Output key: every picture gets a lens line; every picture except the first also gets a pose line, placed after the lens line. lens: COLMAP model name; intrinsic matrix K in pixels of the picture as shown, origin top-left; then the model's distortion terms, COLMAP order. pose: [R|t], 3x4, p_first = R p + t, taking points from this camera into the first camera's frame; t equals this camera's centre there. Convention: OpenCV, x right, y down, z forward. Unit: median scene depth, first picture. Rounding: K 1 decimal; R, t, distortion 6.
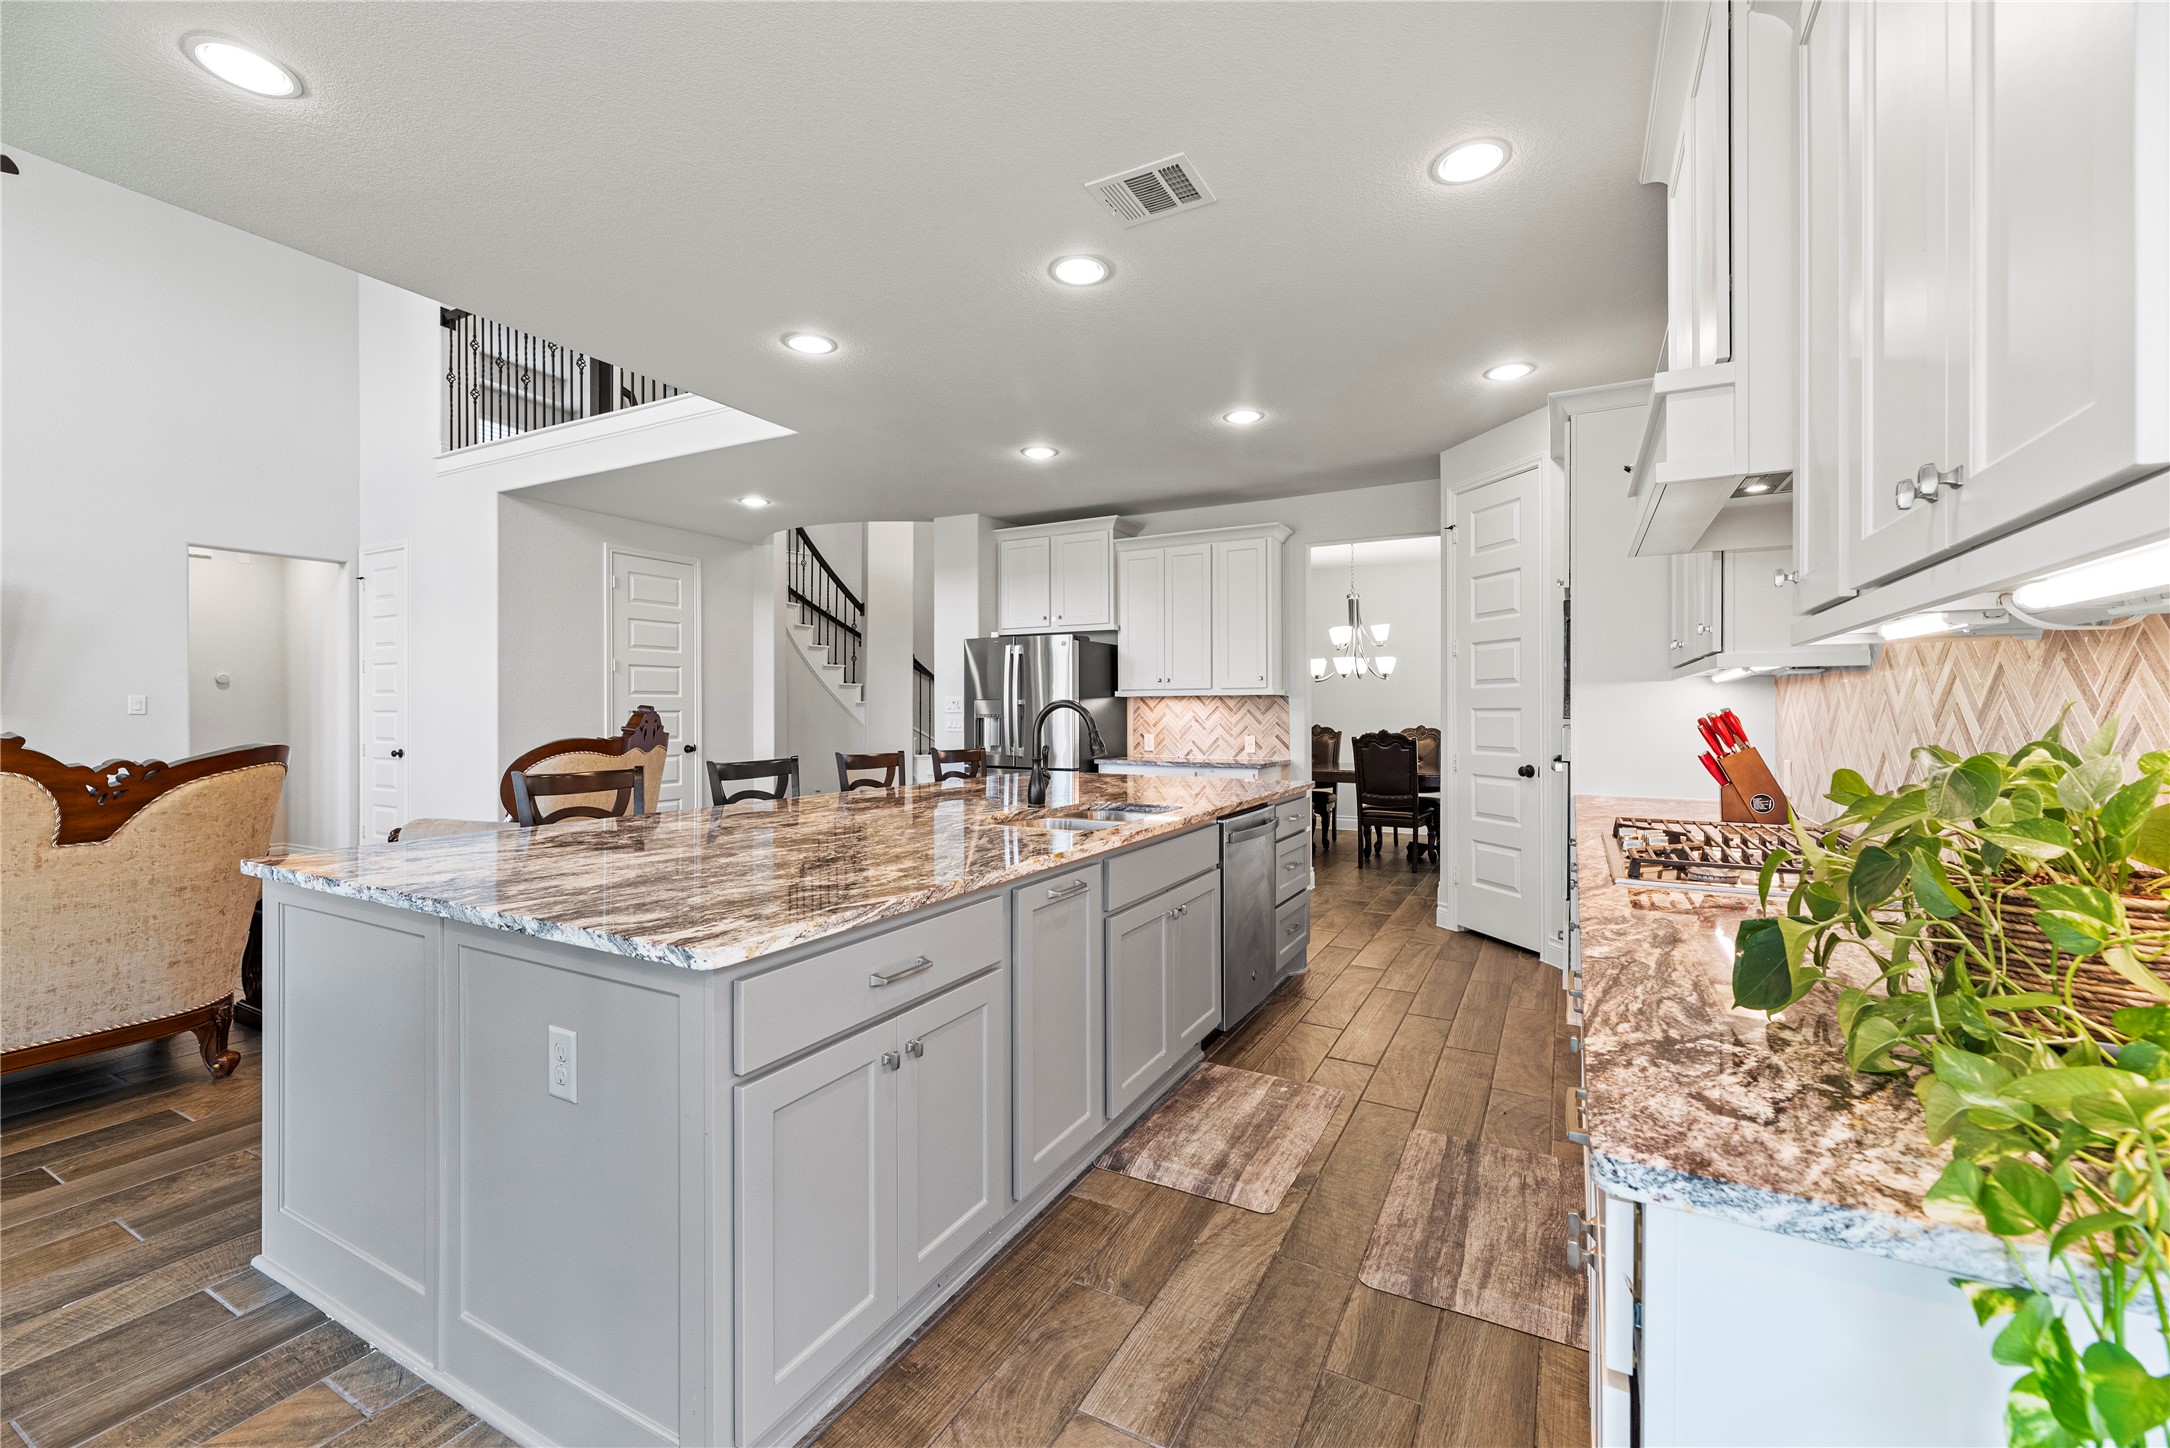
lens RADIAL K [[885.9, 0, 1093.6], [0, 885.9, 712.9], [0, 0, 1]] dist [-0.000373, -0.000151]
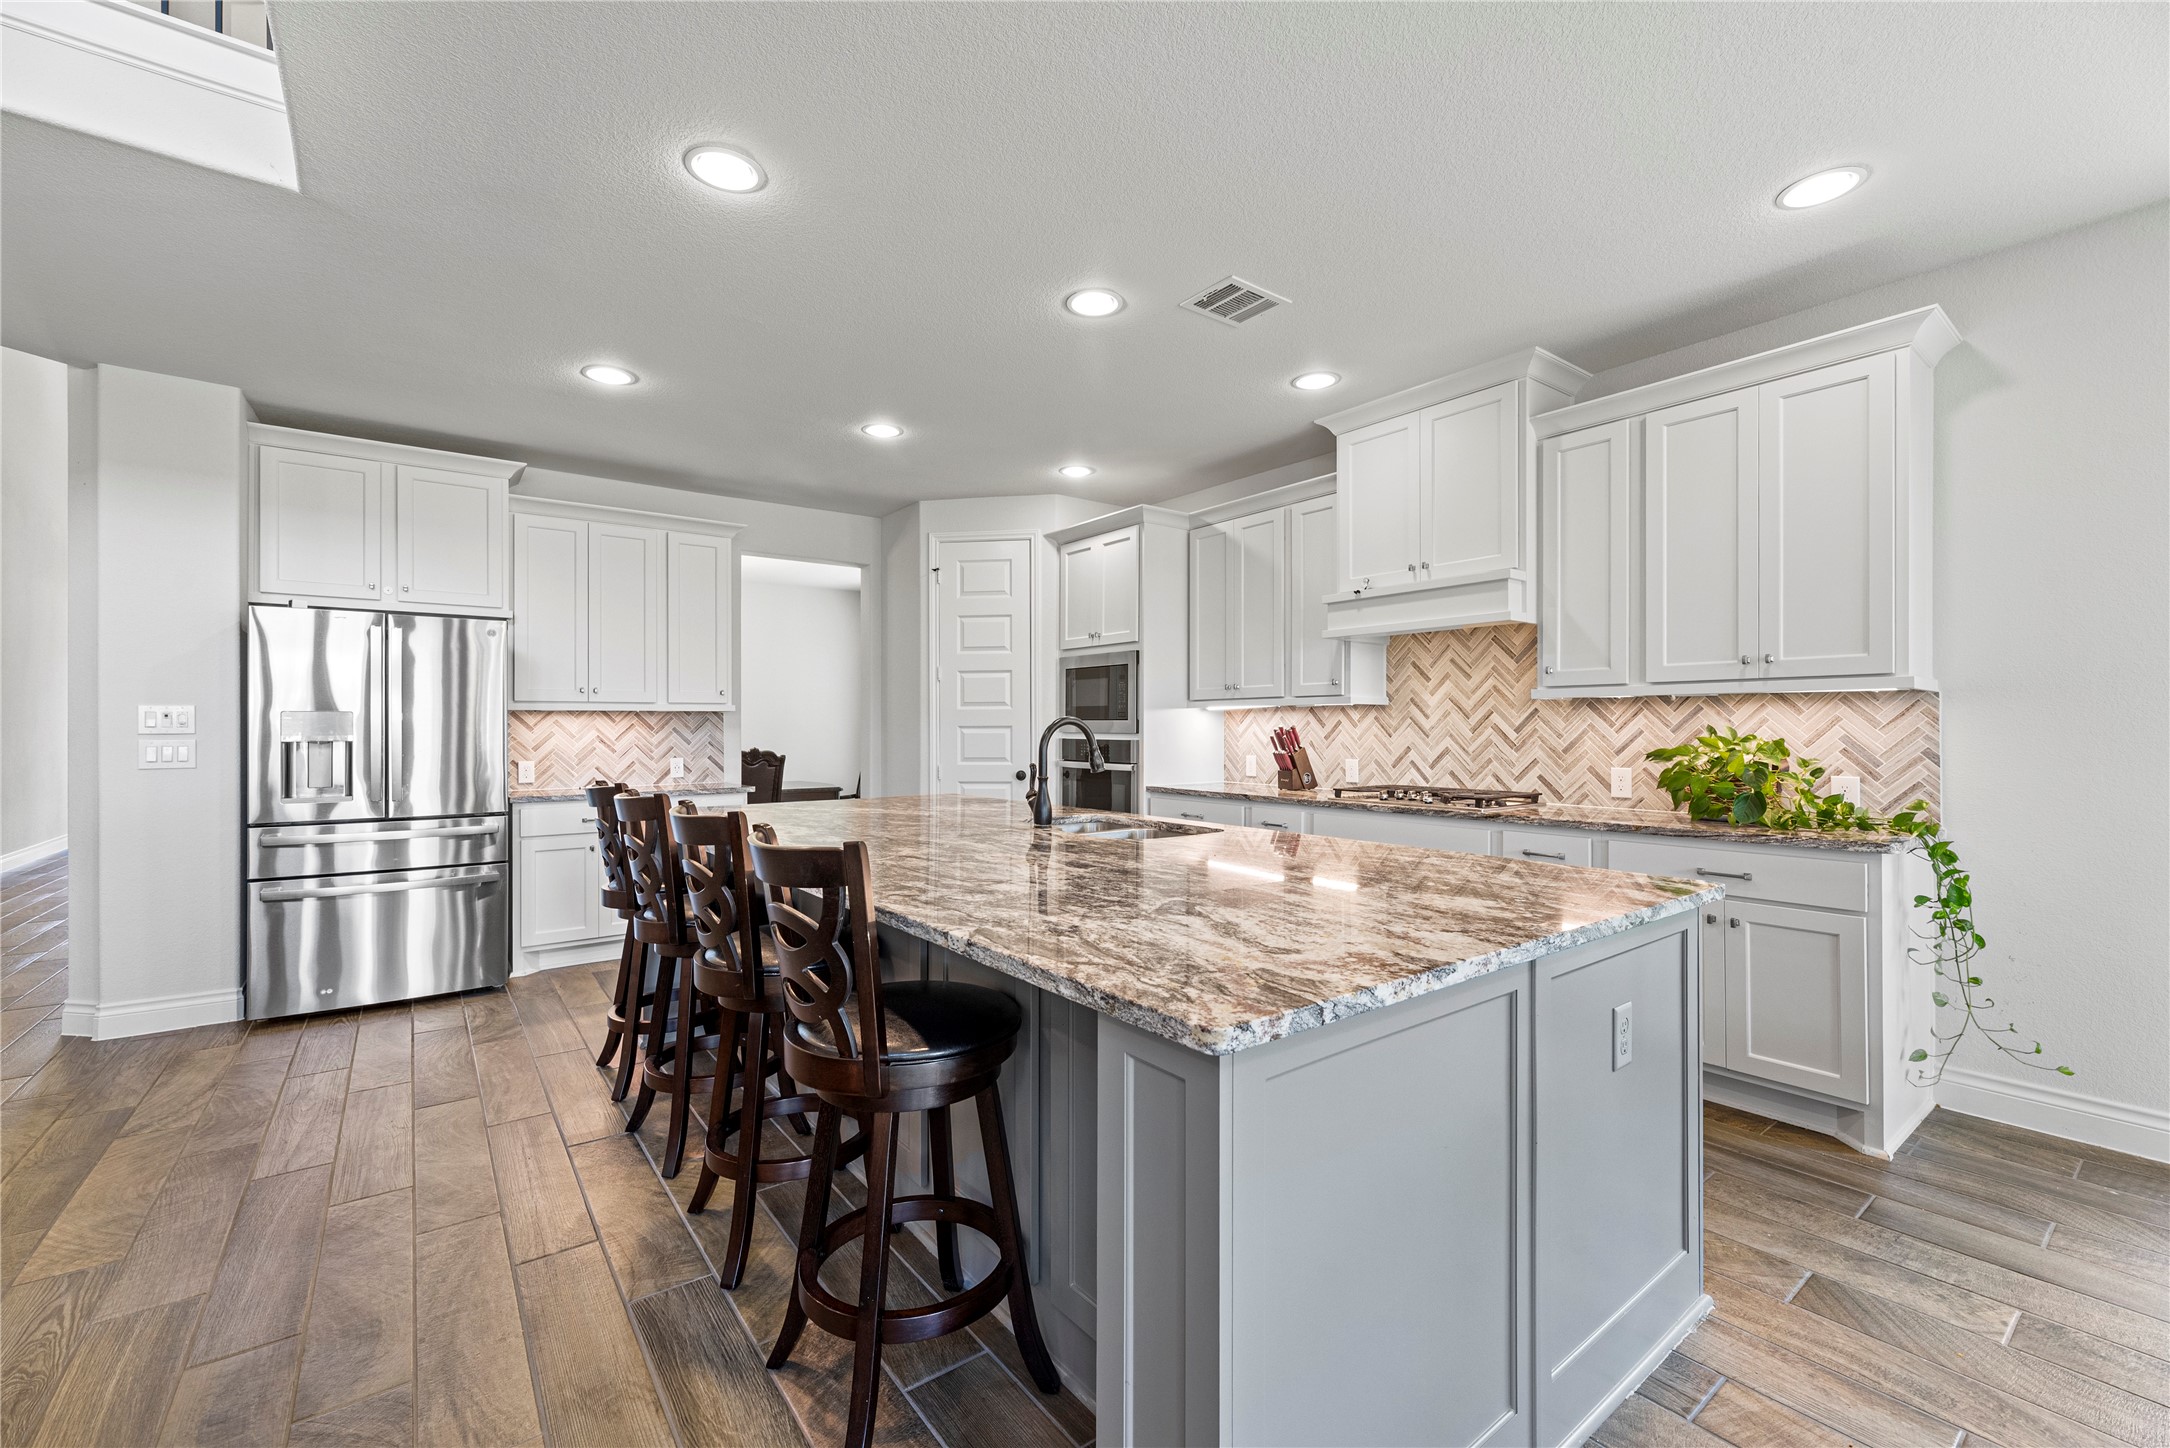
lens RADIAL K [[885.9, 0, 1089.4], [0, 885.9, 724.5], [0, 0, 1]] dist [-0.000373, -0.000151]
pose [[0.416288, -0.001711, 0.909231, -0.442024], [0.003293, 0.999995, 0.000374, -0.005871], [-0.909227, 0.002839, 0.416292, 0.269656]]
